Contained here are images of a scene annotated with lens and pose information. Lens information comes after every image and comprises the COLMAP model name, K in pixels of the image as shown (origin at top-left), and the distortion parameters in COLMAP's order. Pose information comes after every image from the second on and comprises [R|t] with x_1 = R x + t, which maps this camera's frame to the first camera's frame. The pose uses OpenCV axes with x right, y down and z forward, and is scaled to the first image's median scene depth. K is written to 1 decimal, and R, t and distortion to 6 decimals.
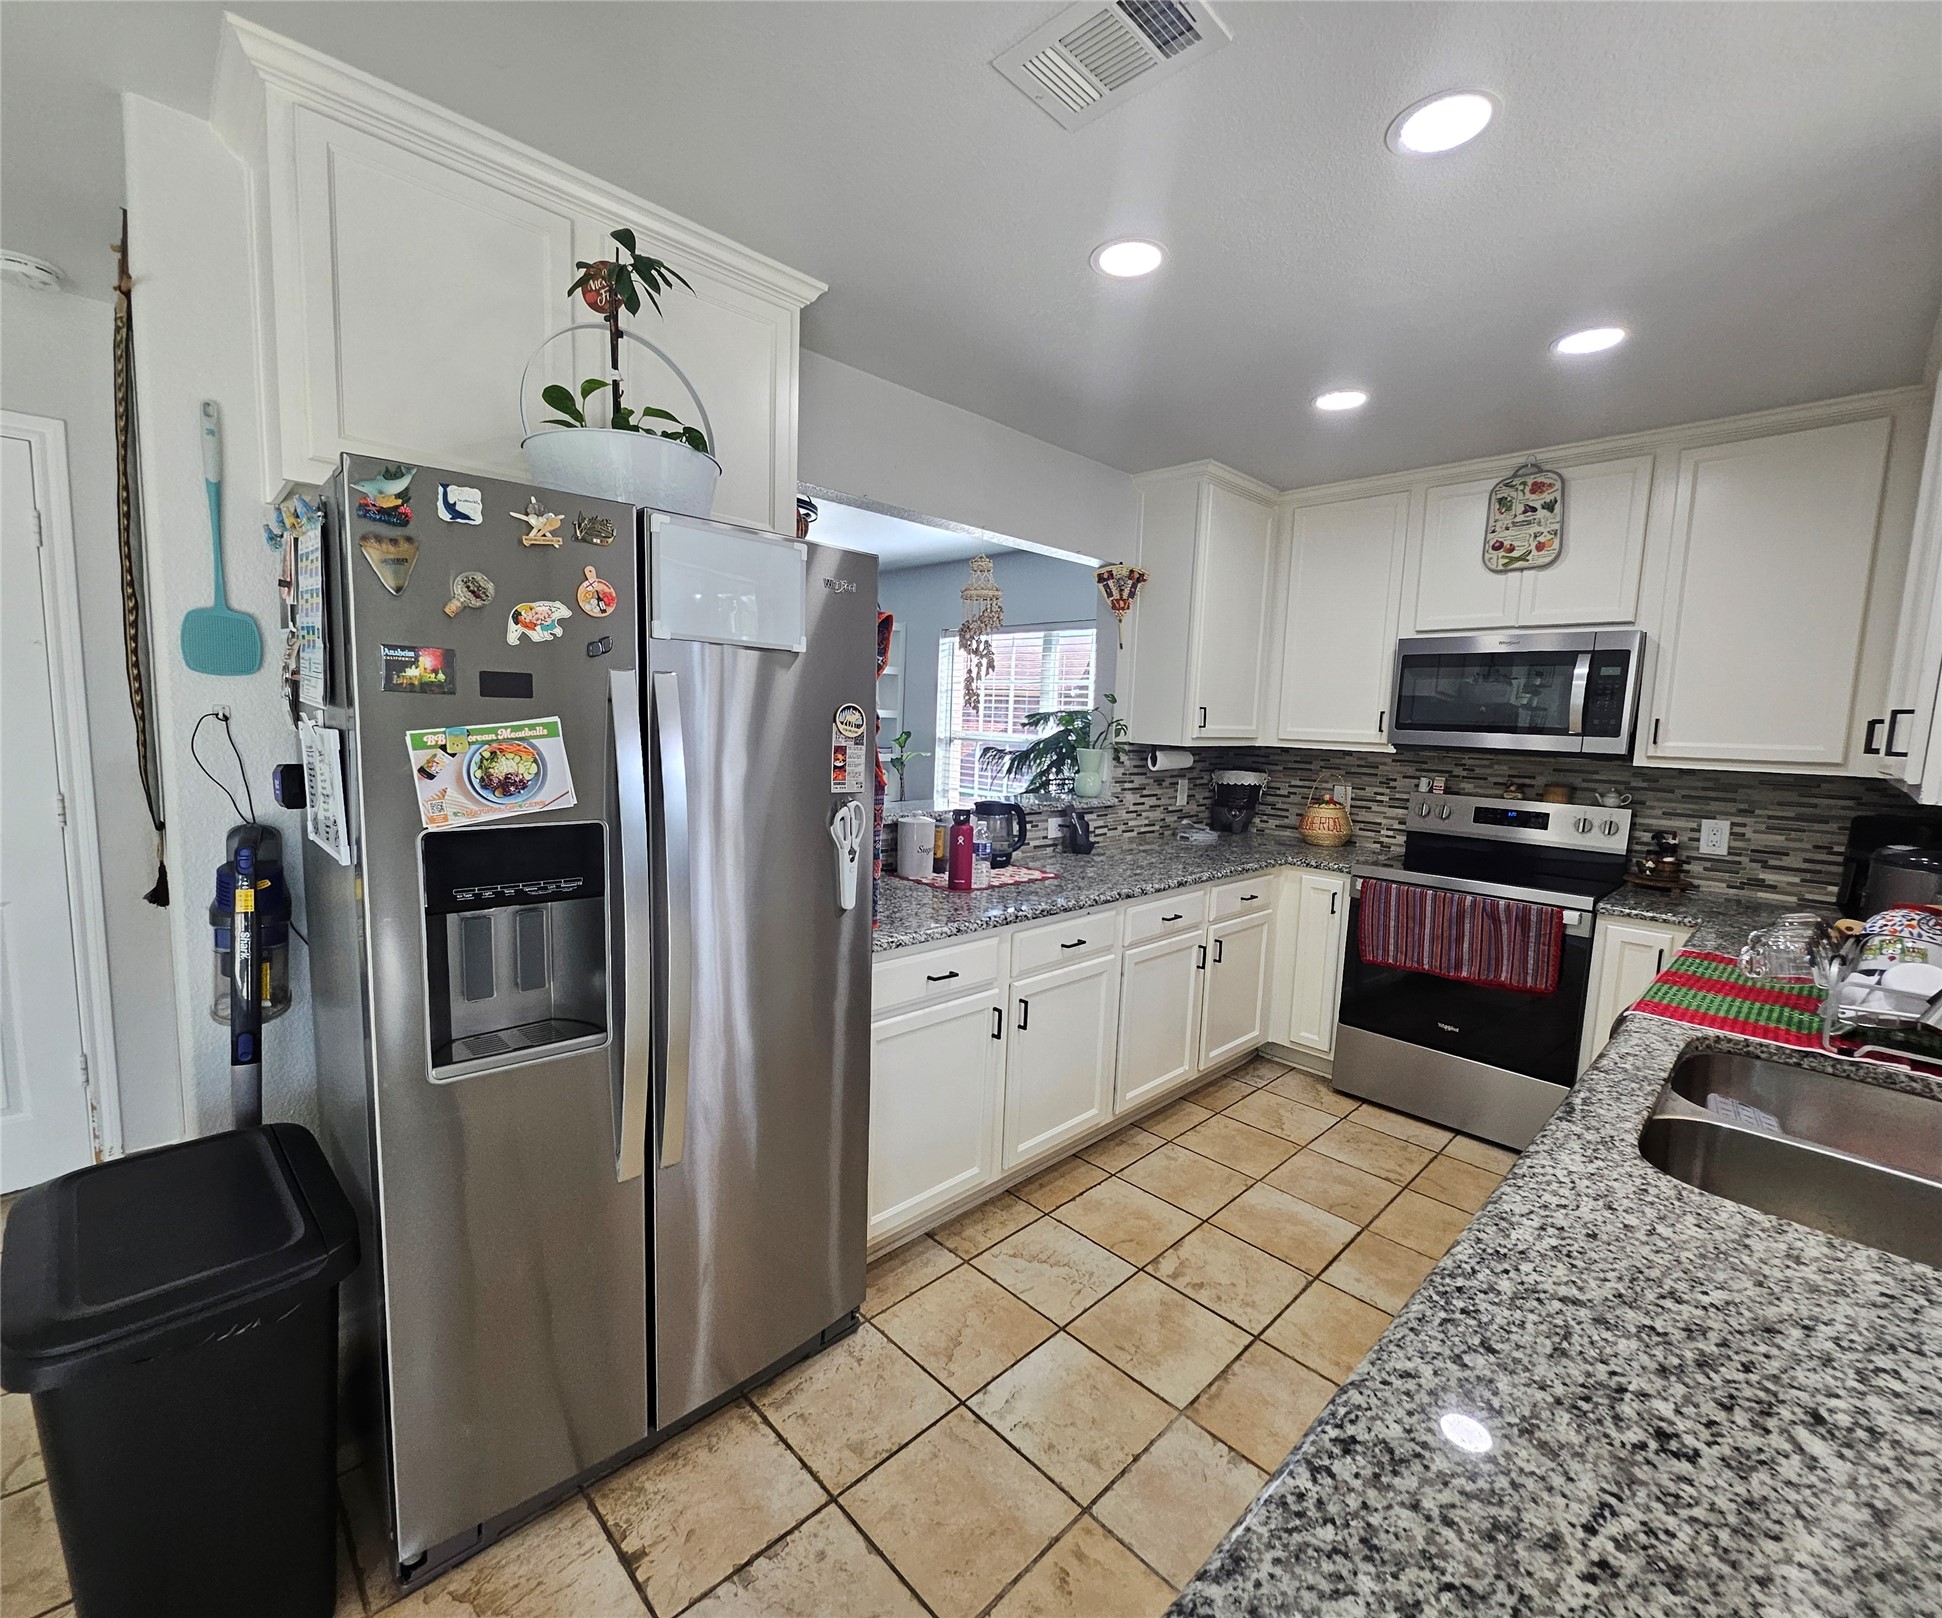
lens RADIAL K [[843.1, 0, 971.7], [0, 843.1, 813.7], [0, 0, 1]] dist [0.000726, -0.000210]
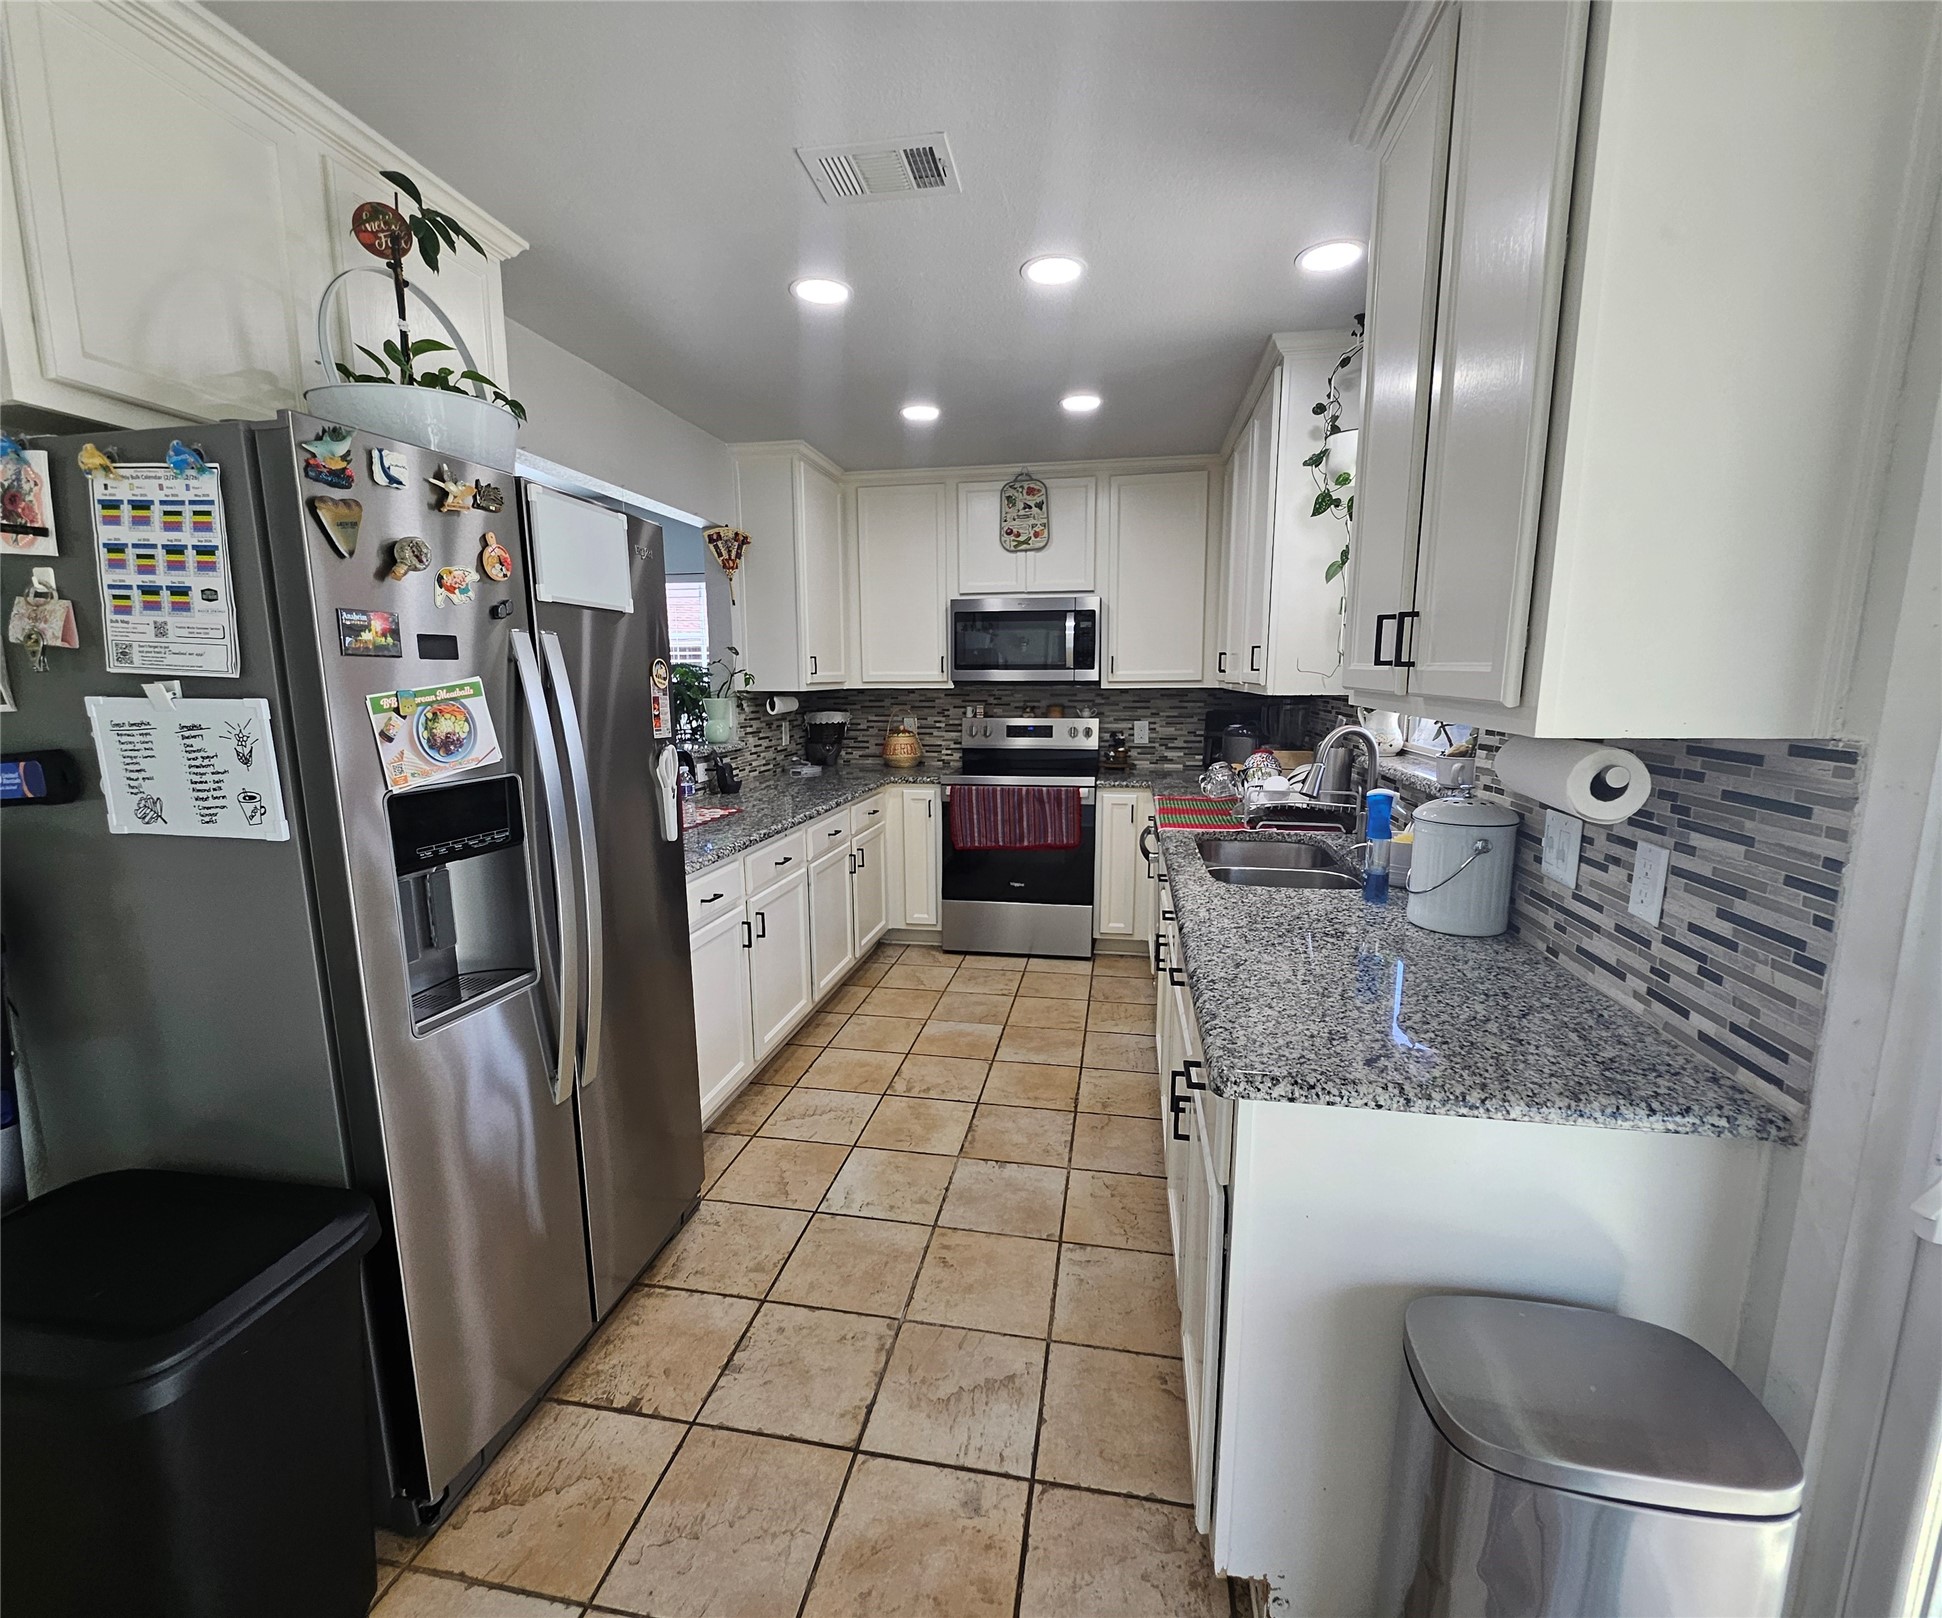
lens RADIAL K [[843.1, 0, 971.7], [0, 843.1, 813.7], [0, 0, 1]] dist [0.000726, -0.000210]
pose [[0.815311, -0.131394, 0.563919, -0.275598], [0.099811, 0.991226, 0.086650, 0.011293], [-0.570356, -0.014361, 0.821272, -0.099638]]
